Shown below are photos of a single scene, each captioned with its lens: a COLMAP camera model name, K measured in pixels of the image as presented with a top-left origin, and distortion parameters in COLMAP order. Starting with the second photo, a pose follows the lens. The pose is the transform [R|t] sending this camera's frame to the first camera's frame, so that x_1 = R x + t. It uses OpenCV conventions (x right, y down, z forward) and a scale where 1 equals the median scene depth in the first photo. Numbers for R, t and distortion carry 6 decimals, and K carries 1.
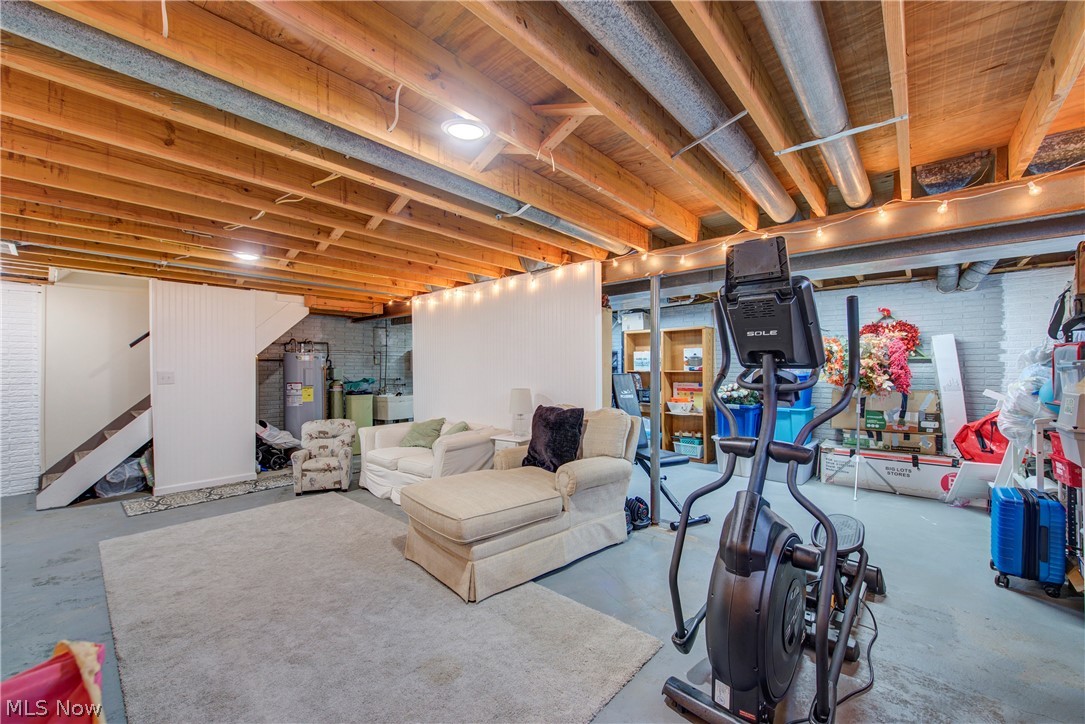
lens RADIAL K [[424.1, 0, 536.7], [0, 424.1, 366.7], [0, 0, 1]] dist [0.003646, -0.000920]
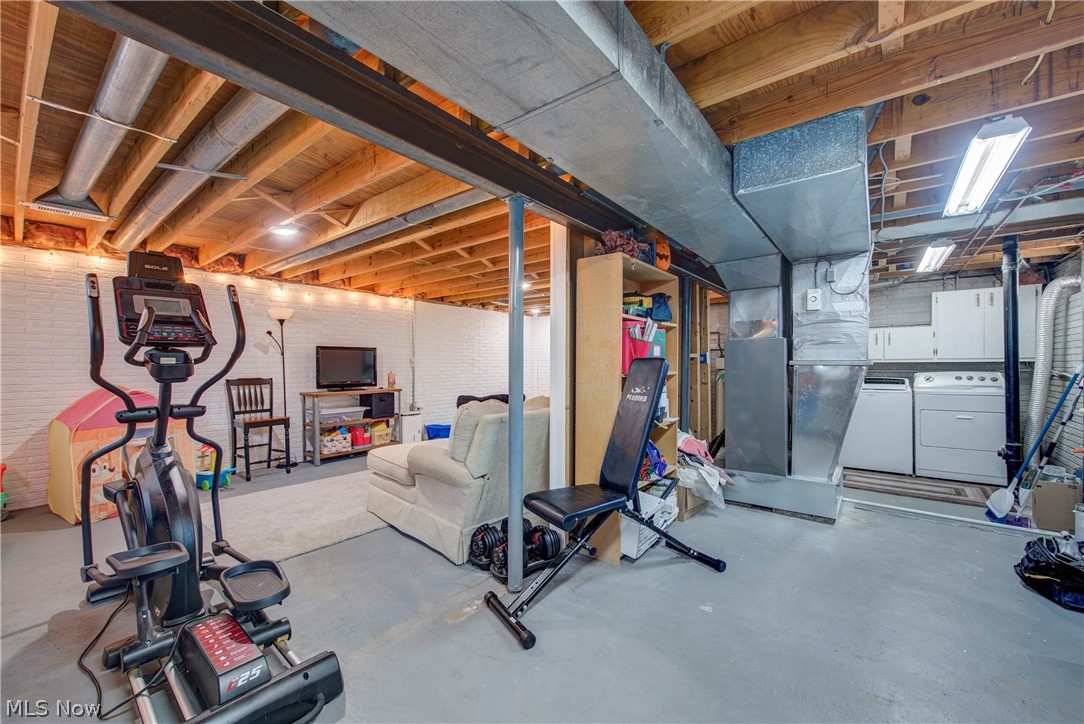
lens RADIAL K [[423.7, 0, 536.9], [0, 423.7, 363.3], [0, 0, 1]] dist [0.003646, -0.000920]
pose [[0.051033, 0.001825, -0.998695, 1.667500], [0.008790, 0.999959, 0.002277, 0.053827], [0.998658, -0.008895, 0.051015, 1.851709]]
